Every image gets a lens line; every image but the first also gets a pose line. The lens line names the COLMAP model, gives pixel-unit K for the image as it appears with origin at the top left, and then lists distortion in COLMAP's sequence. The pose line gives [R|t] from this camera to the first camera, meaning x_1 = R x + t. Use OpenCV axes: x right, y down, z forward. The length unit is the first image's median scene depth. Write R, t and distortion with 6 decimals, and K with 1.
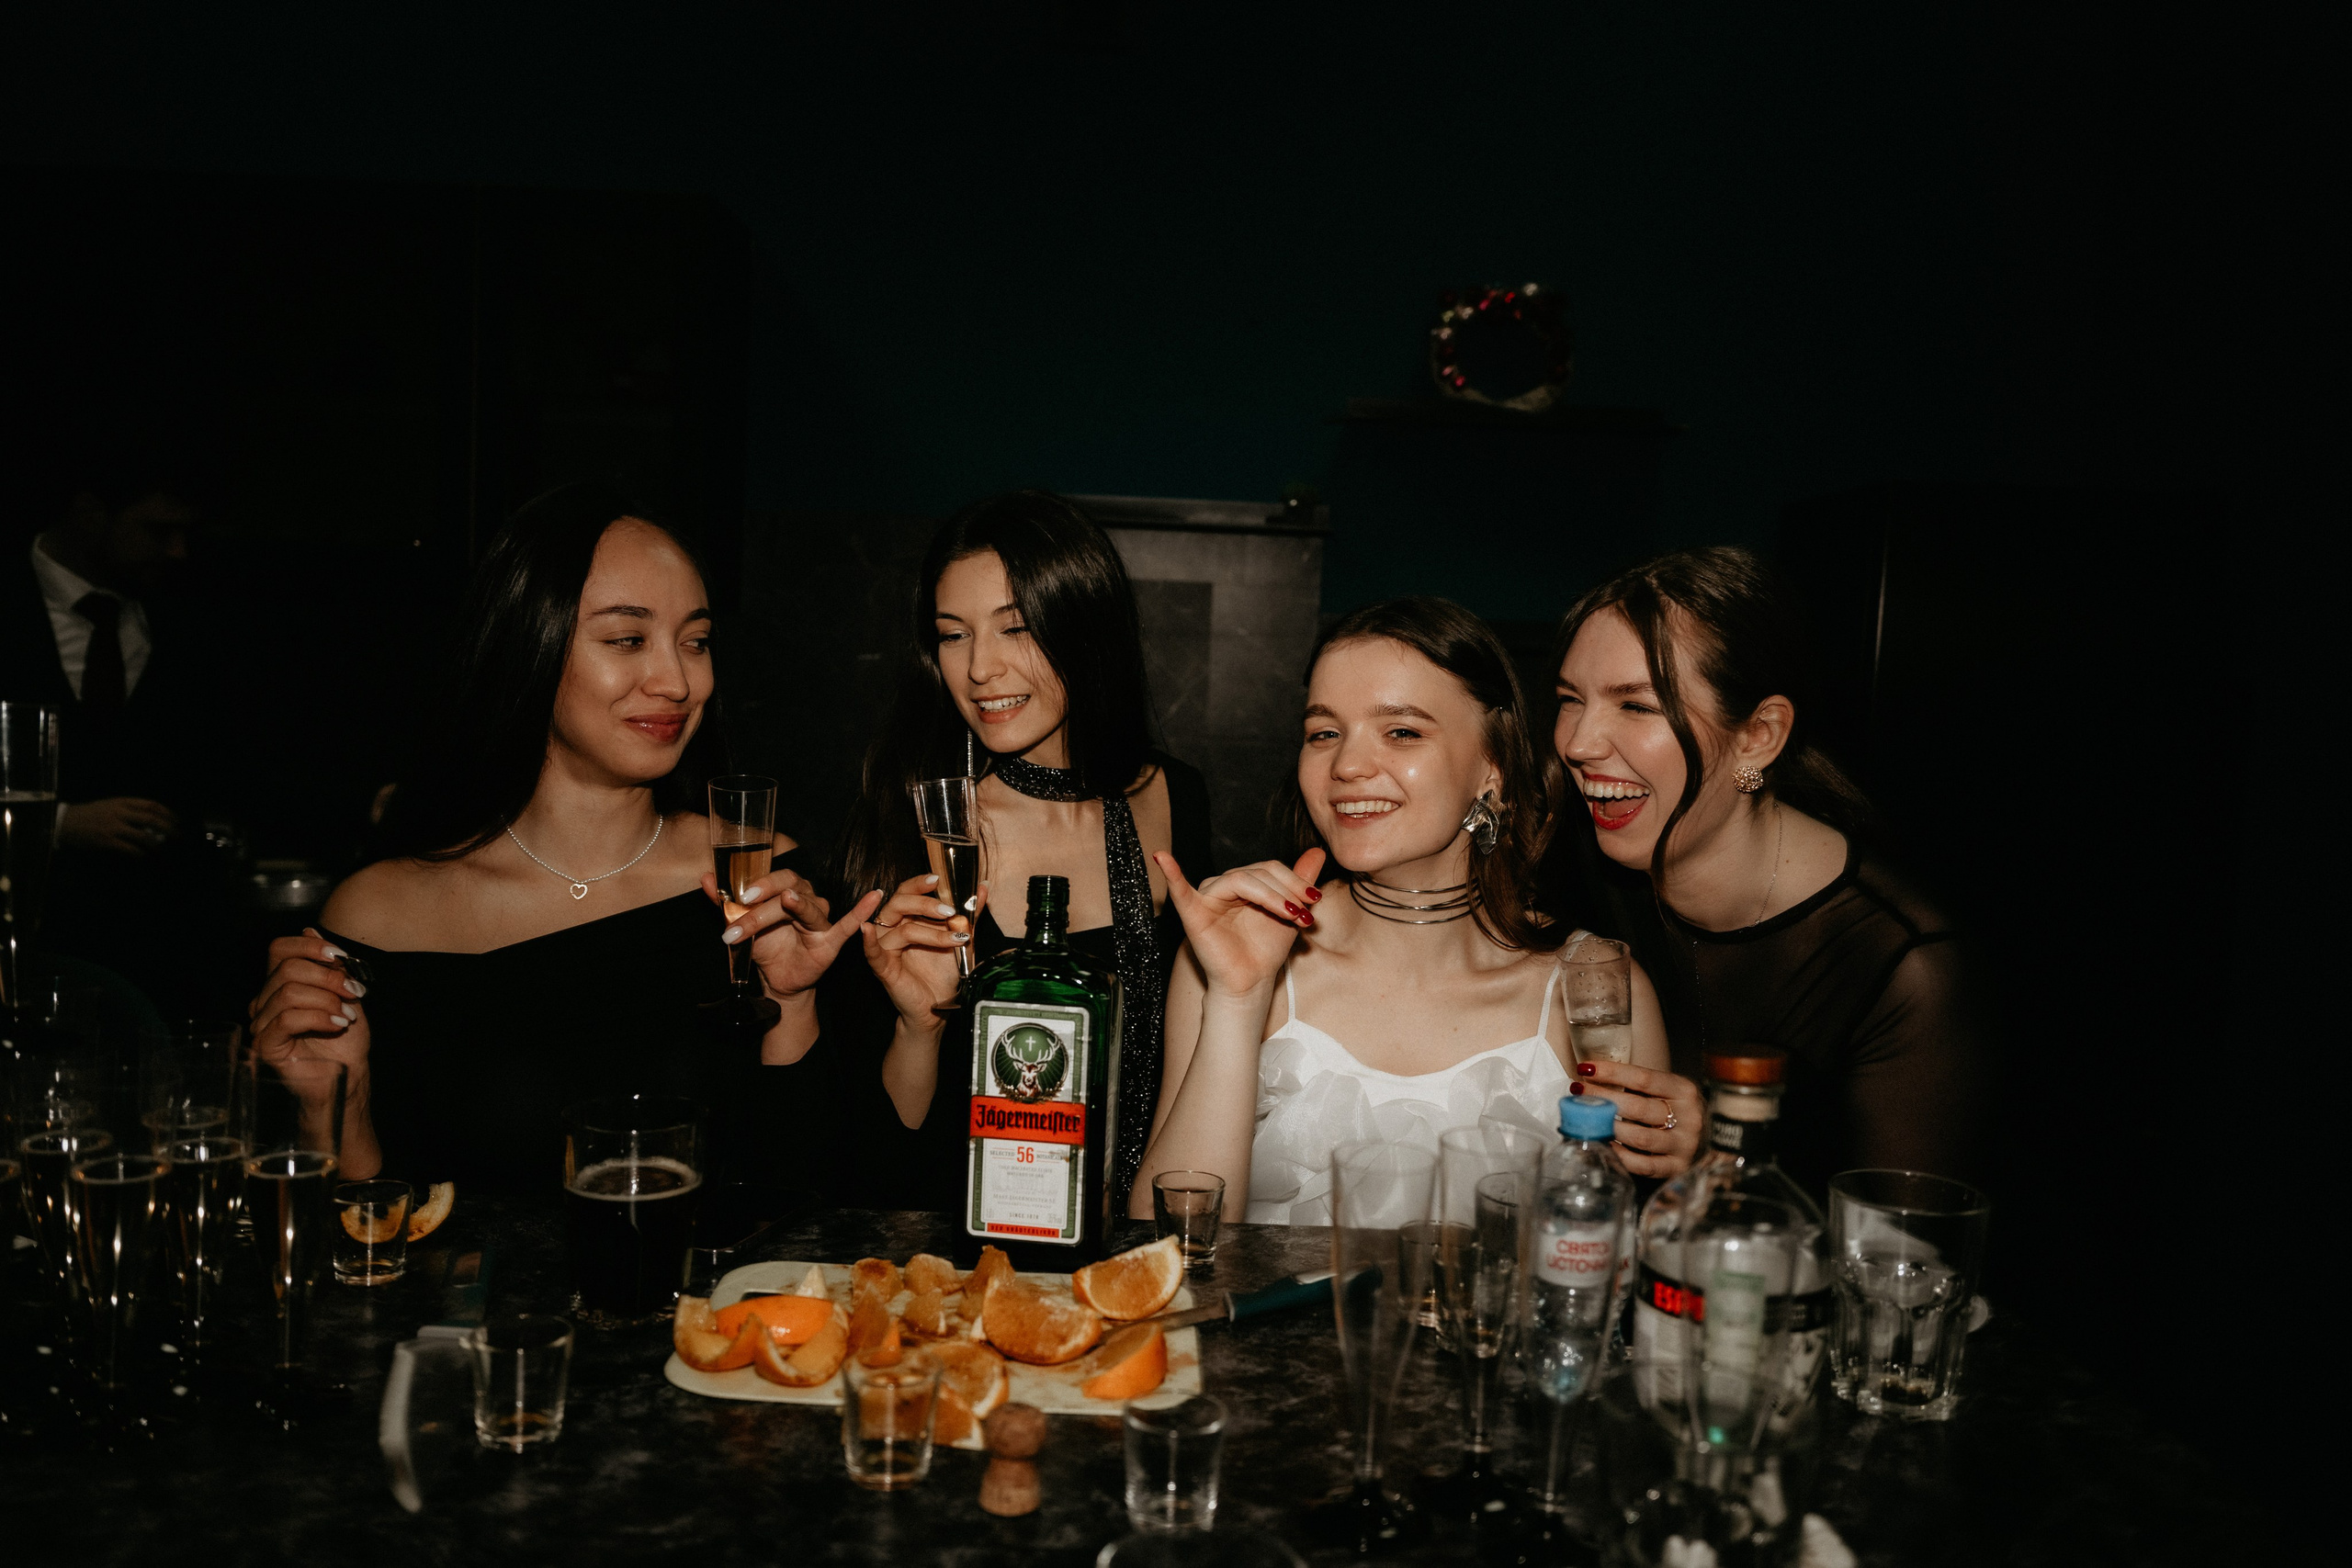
lens RADIAL K [[1867.1, 0, 1179.5], [0, 1867.1, 788.9], [0, 0, 1]] dist [0.035793, -0.065407]
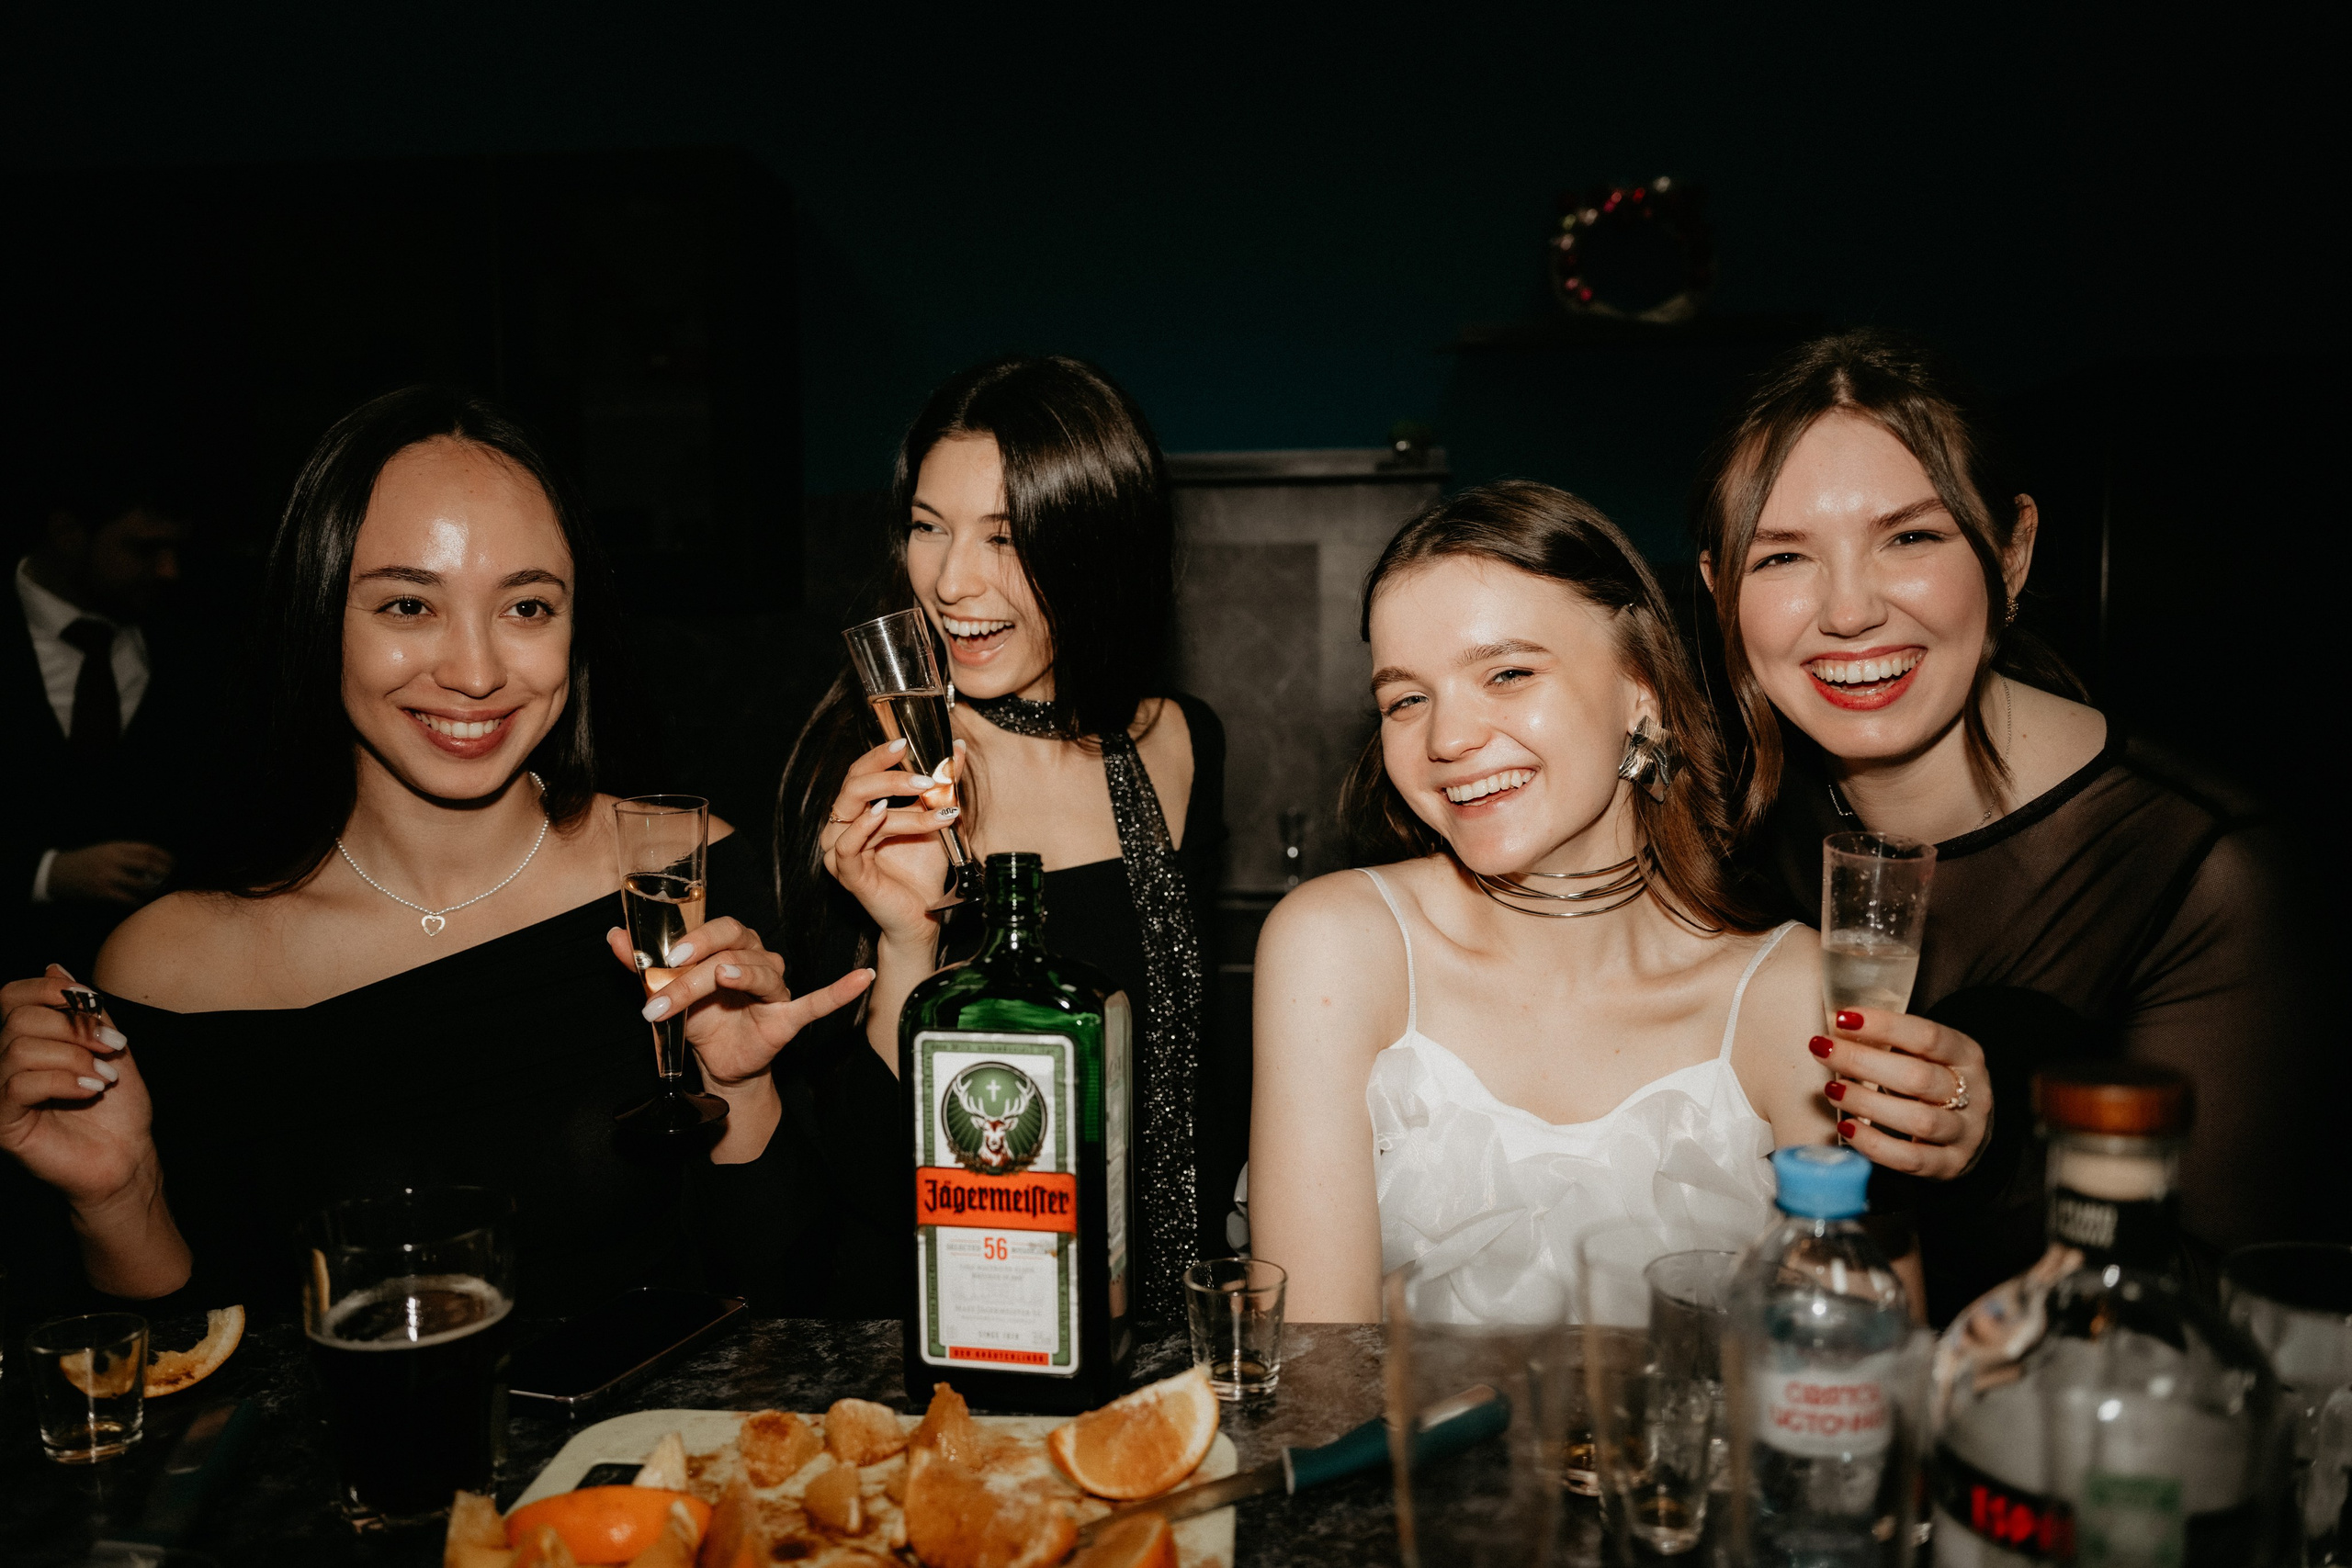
lens RADIAL K [[1867.1, 0, 1169.1], [0, 1867.1, 784.5], [0, 0, 1]] dist [0.035793, -0.065407]
pose [[0.994808, -0.053357, -0.086664, 0.059552], [0.052663, 0.998560, -0.010267, 0.035737], [0.087087, 0.005650, 0.996185, 0.339629]]
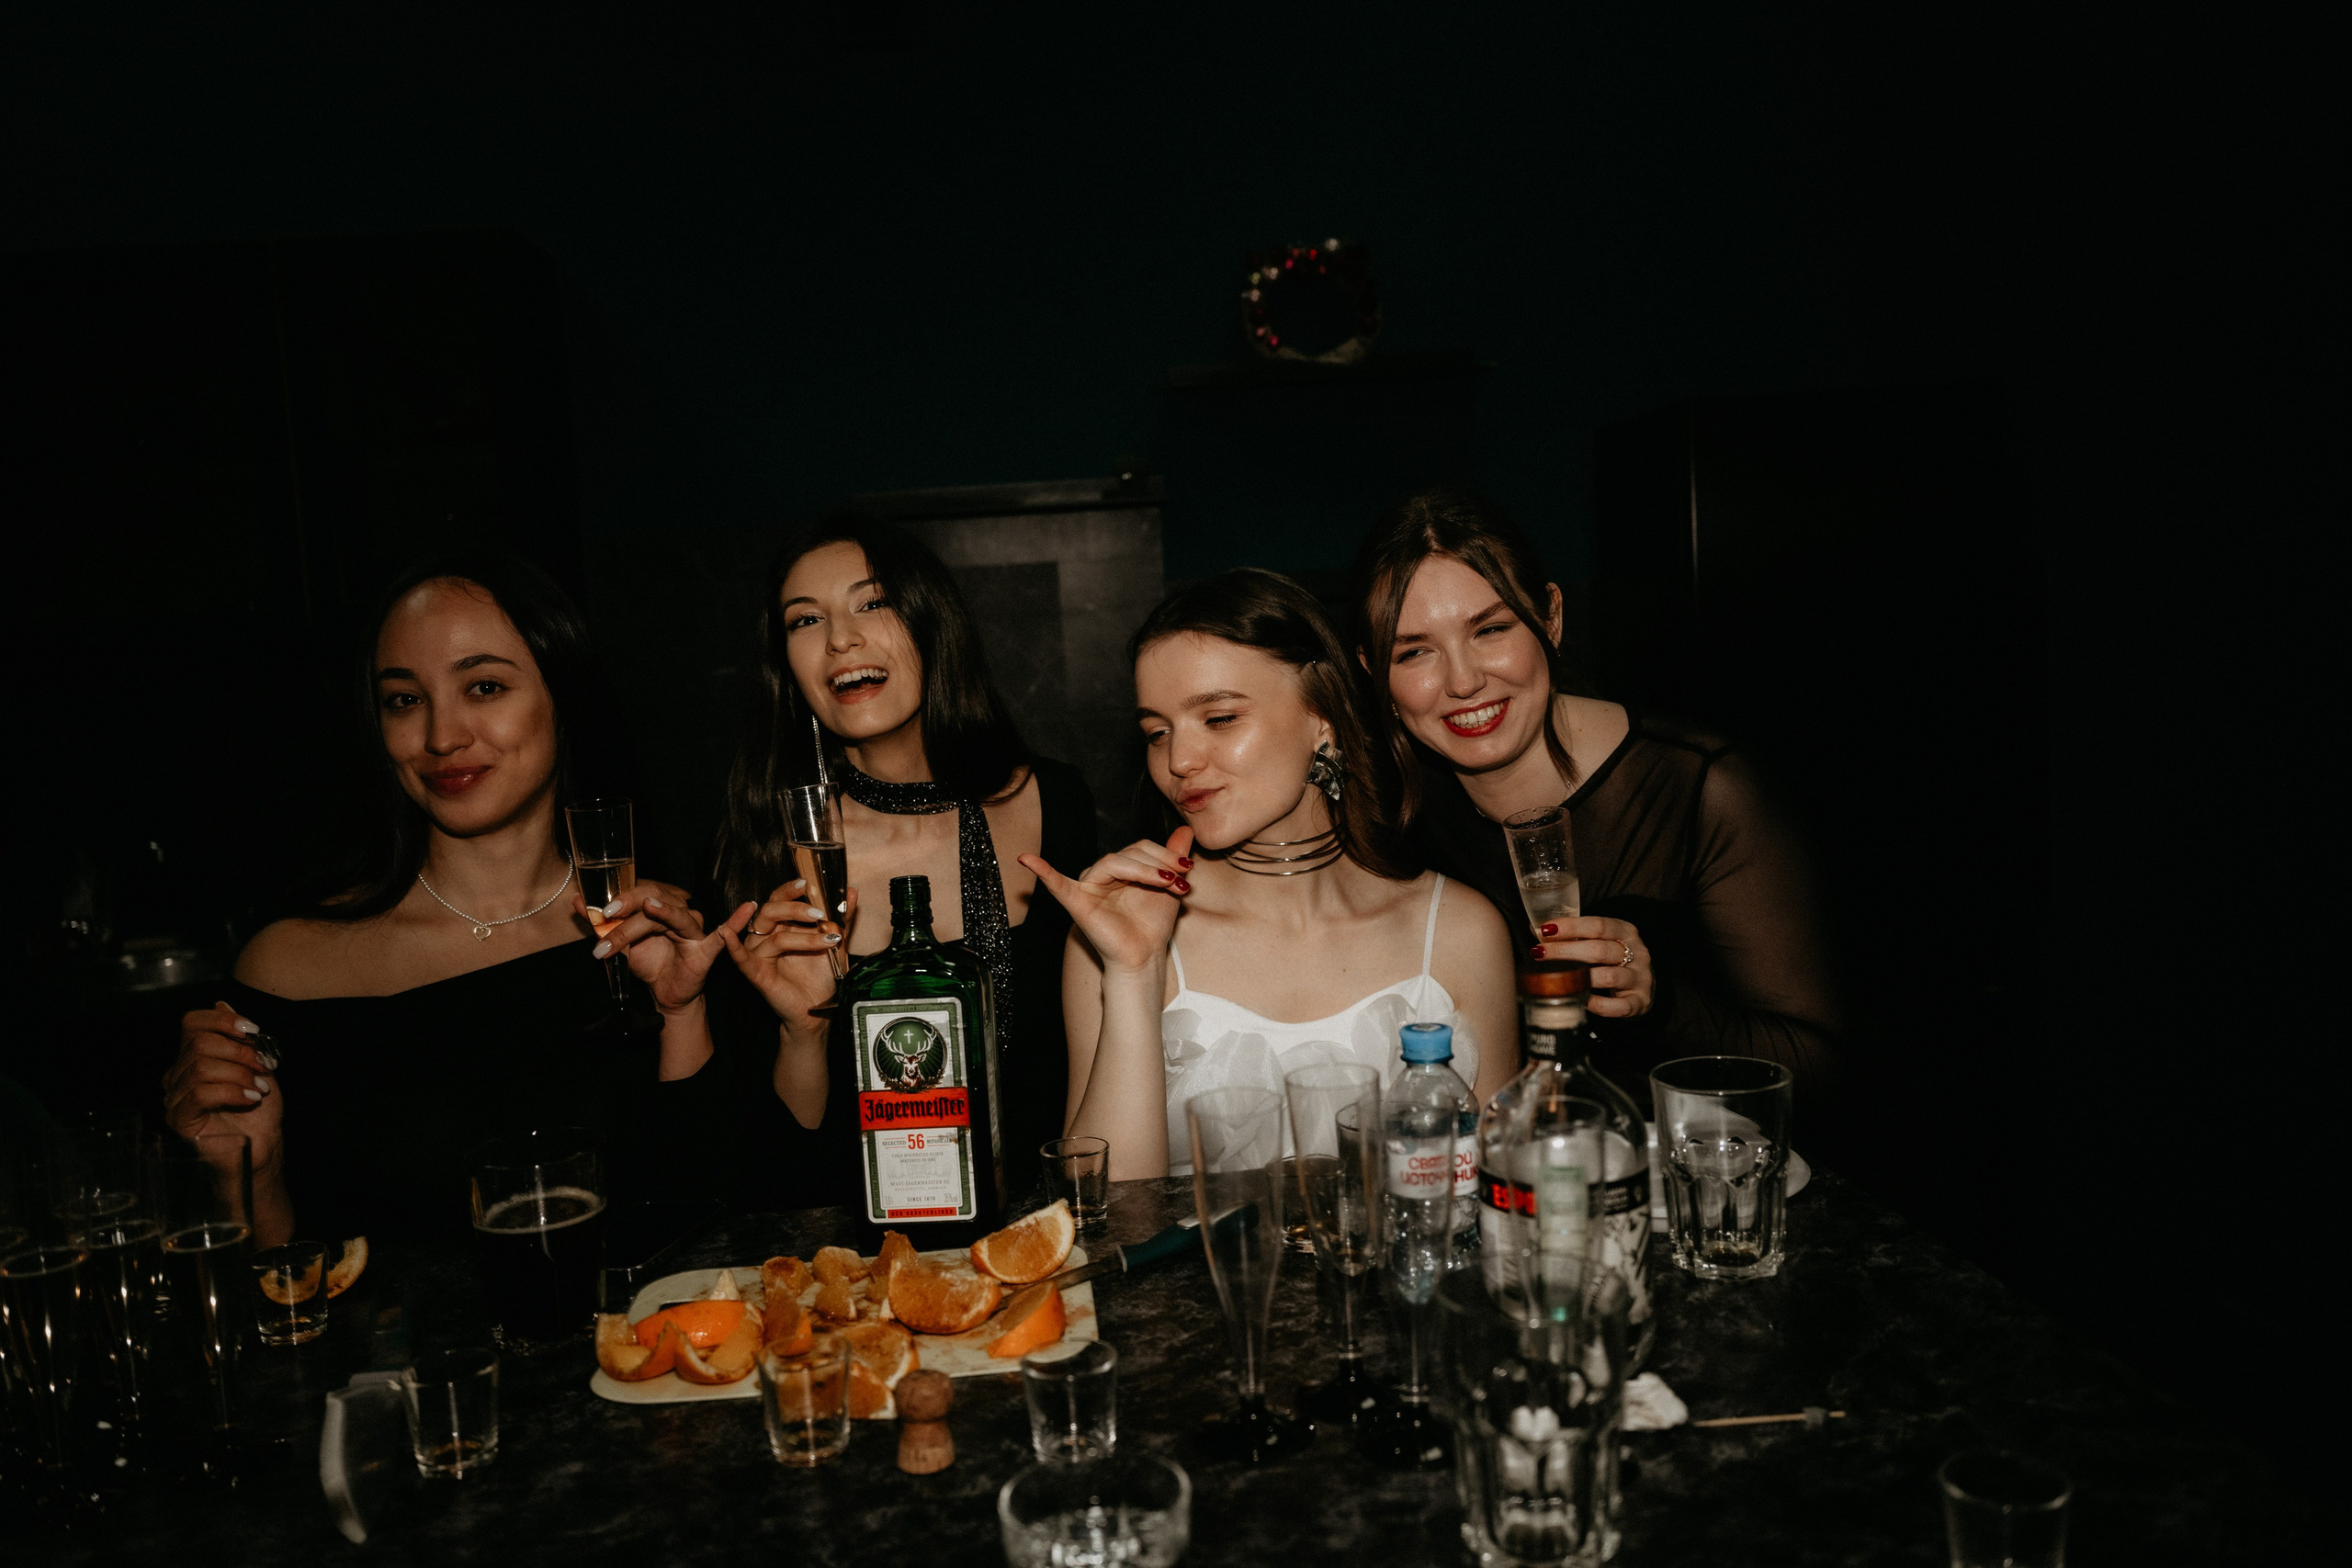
lens RADIAL K [[1867.1, 0, 1184.2], [0, 1867.1, 782.4], [0, 0, 1]] dist [0.035793, -0.065407]
pose [[0.991682, -0.111218, 0.064787, 0.024784], [0.110160, 0.993719, 0.019695, -0.010960], [-0.066571, -0.012394, 0.997705, -0.068084]]
